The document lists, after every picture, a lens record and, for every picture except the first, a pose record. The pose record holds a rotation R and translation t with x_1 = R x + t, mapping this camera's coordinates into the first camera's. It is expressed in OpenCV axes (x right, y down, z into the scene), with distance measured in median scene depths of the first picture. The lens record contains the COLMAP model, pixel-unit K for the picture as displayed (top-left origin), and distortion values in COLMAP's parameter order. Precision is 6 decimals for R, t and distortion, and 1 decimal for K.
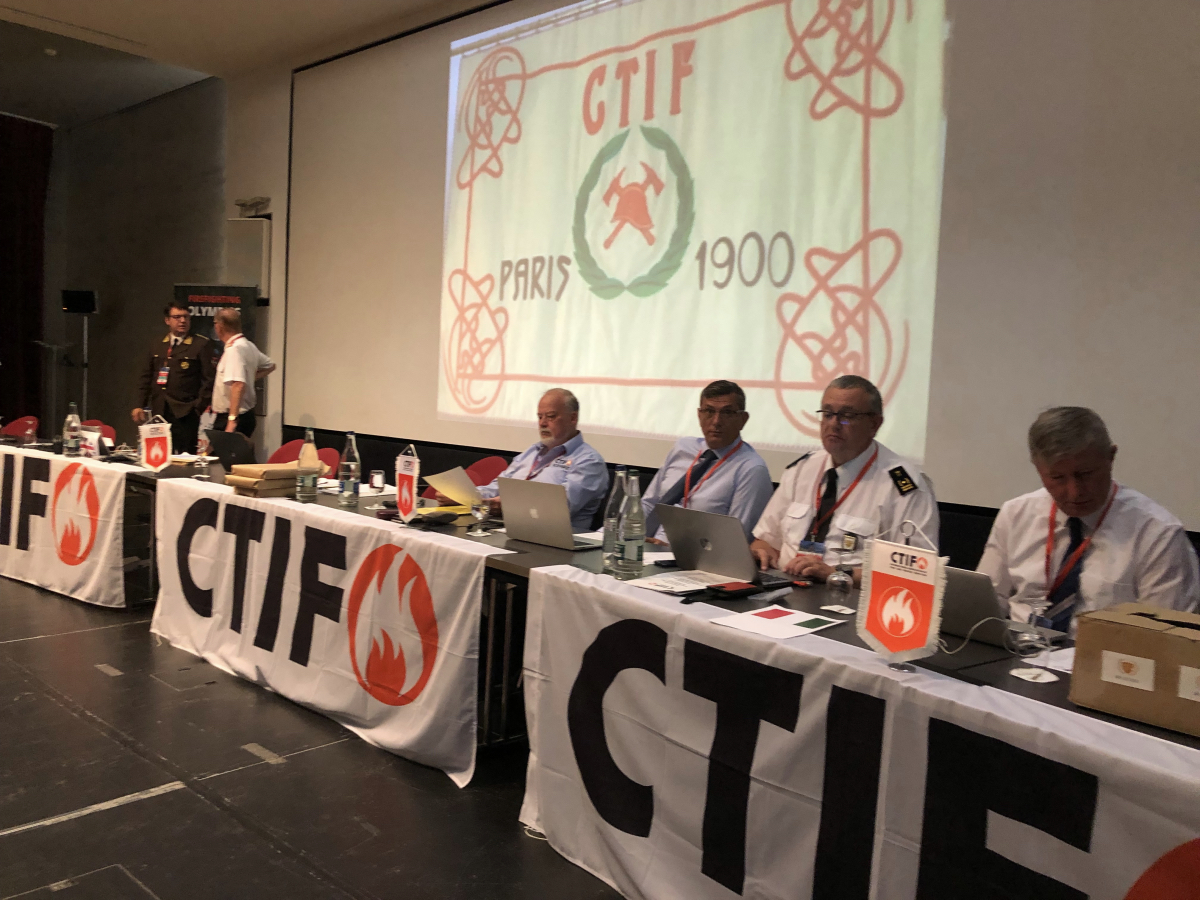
lens RADIAL K [[976.0, 0, 599.4], [0, 976.0, 446.2], [0, 0, 1]] dist [0.015910, 0.010961]
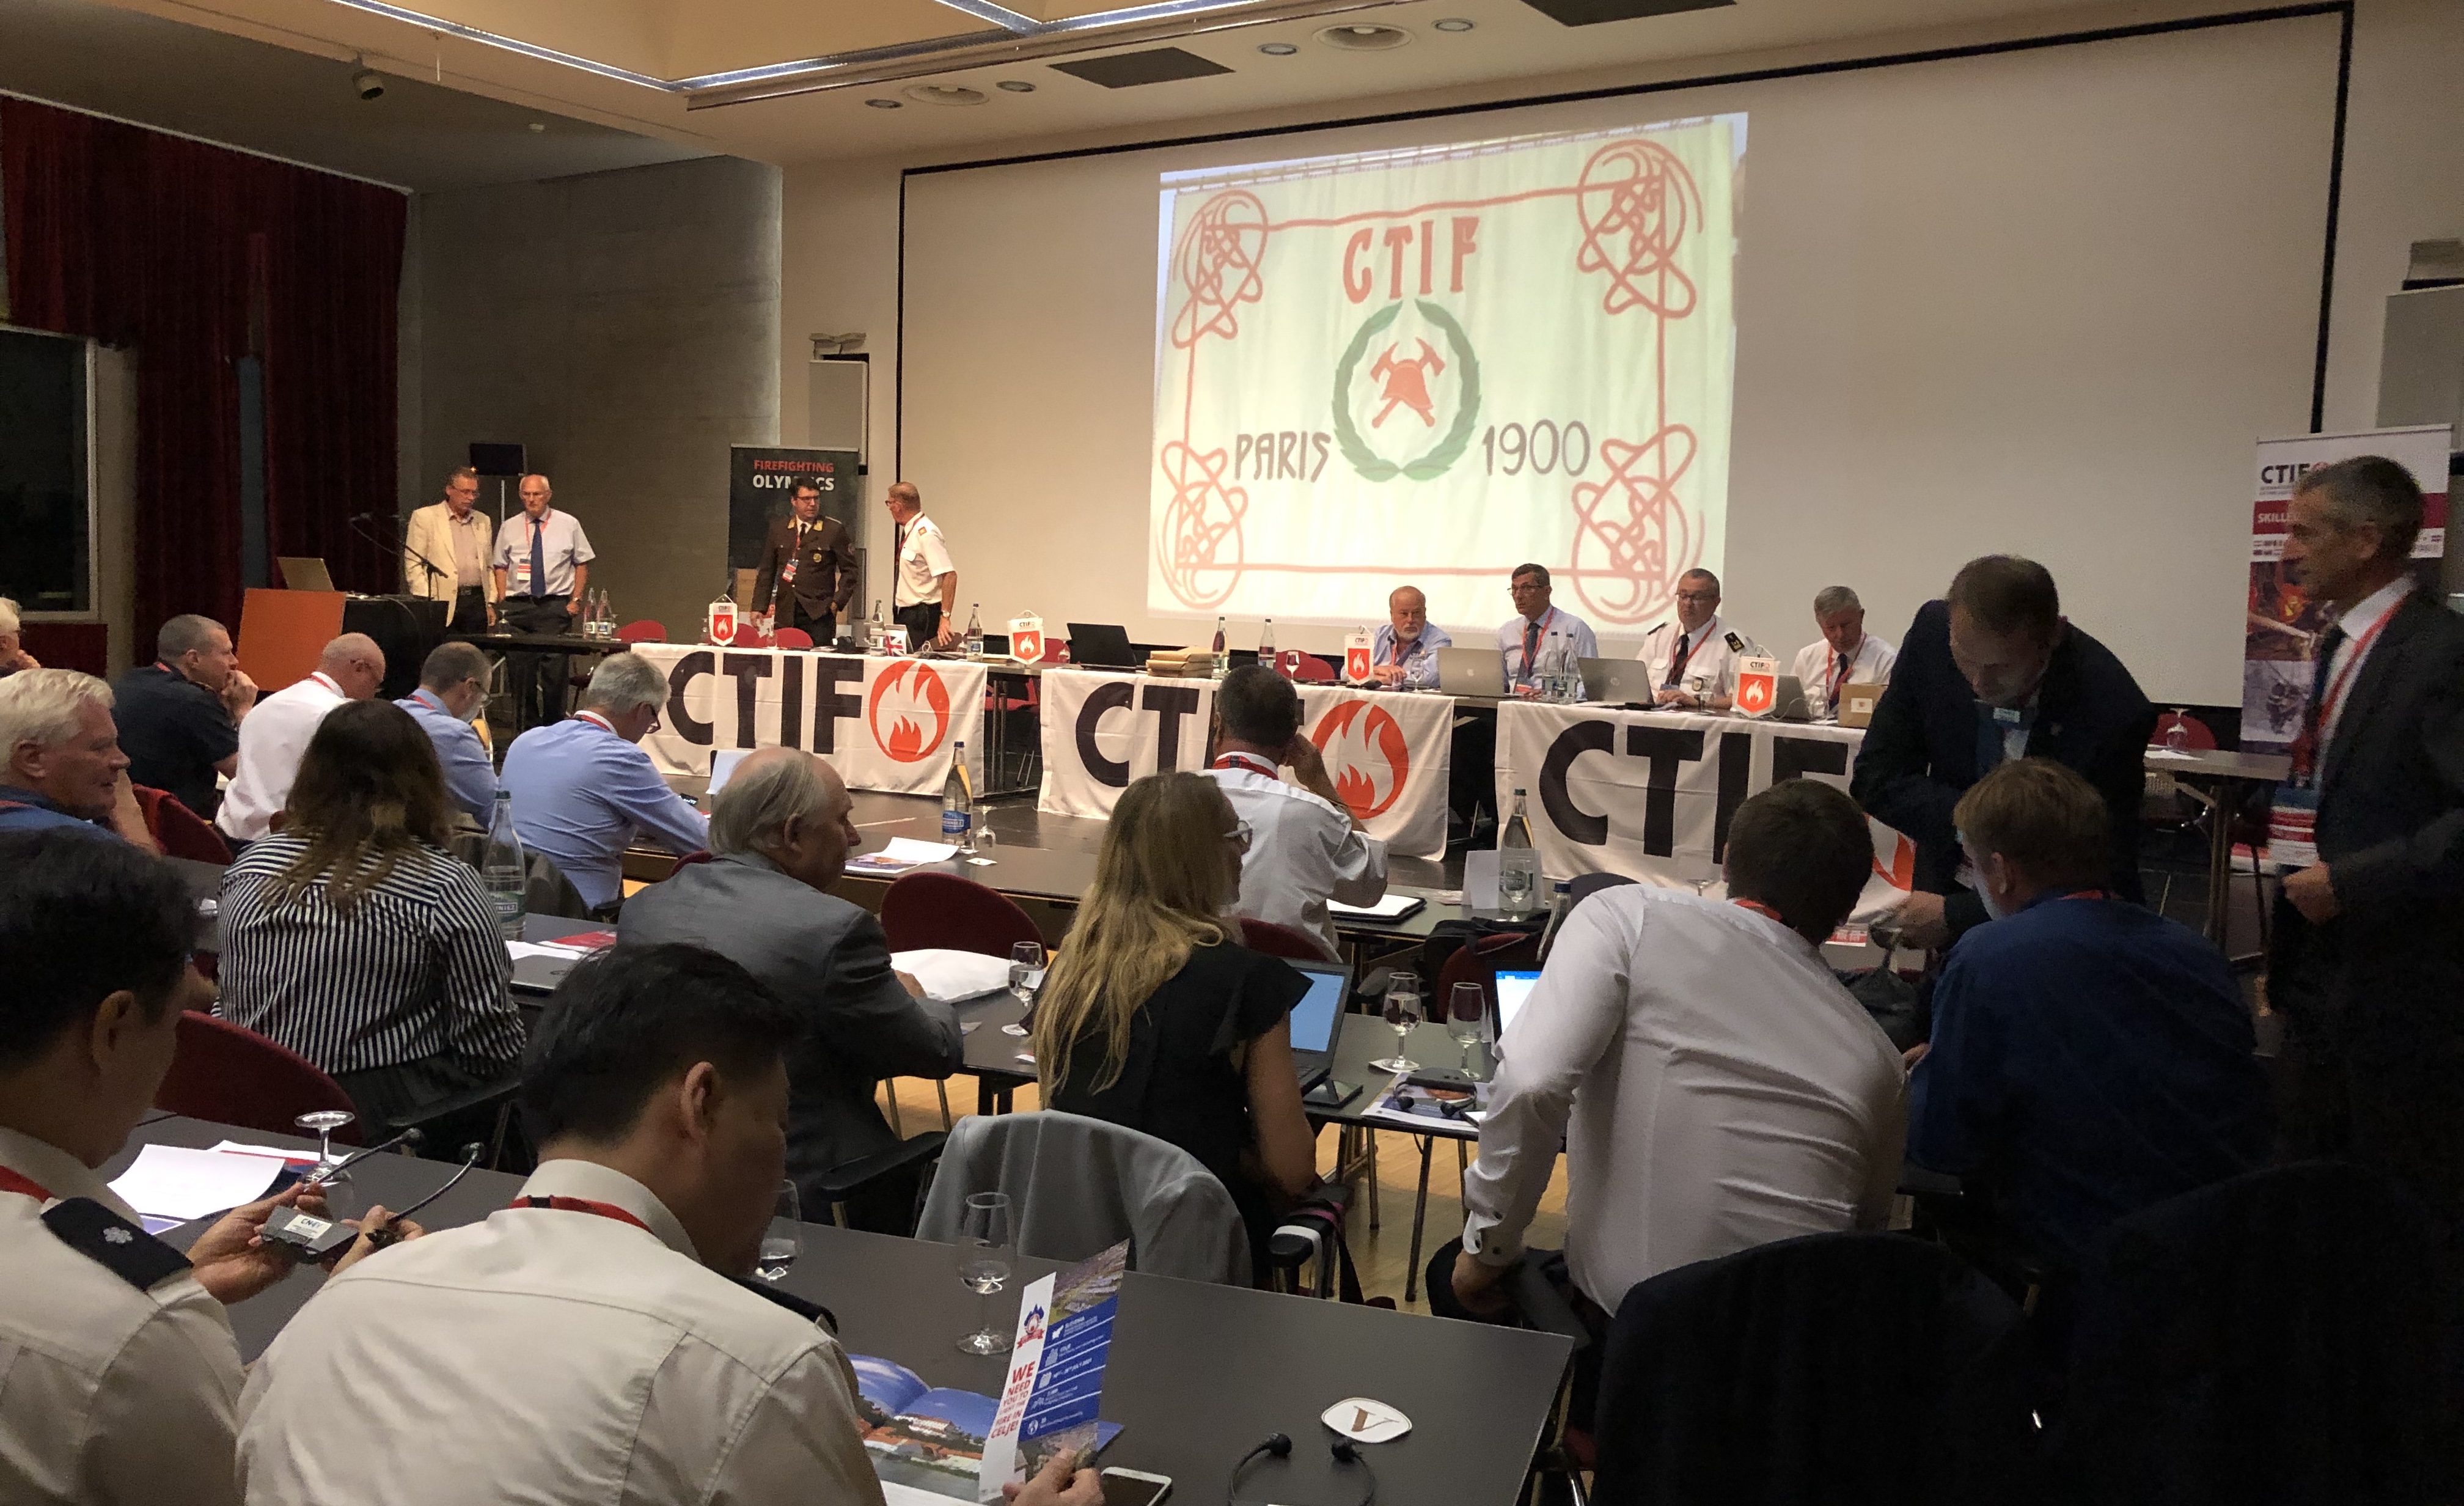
lens RADIAL K [[2053.0, 0, 1230.4], [0, 2053.0, 755.7], [0, 0, 1]] dist [0.062300, -0.006922]
pose [[0.989033, -0.026197, 0.145354, -0.497131], [0.021710, 0.999240, 0.032367, 0.051571], [-0.146092, -0.028857, 0.988850, -1.091098]]
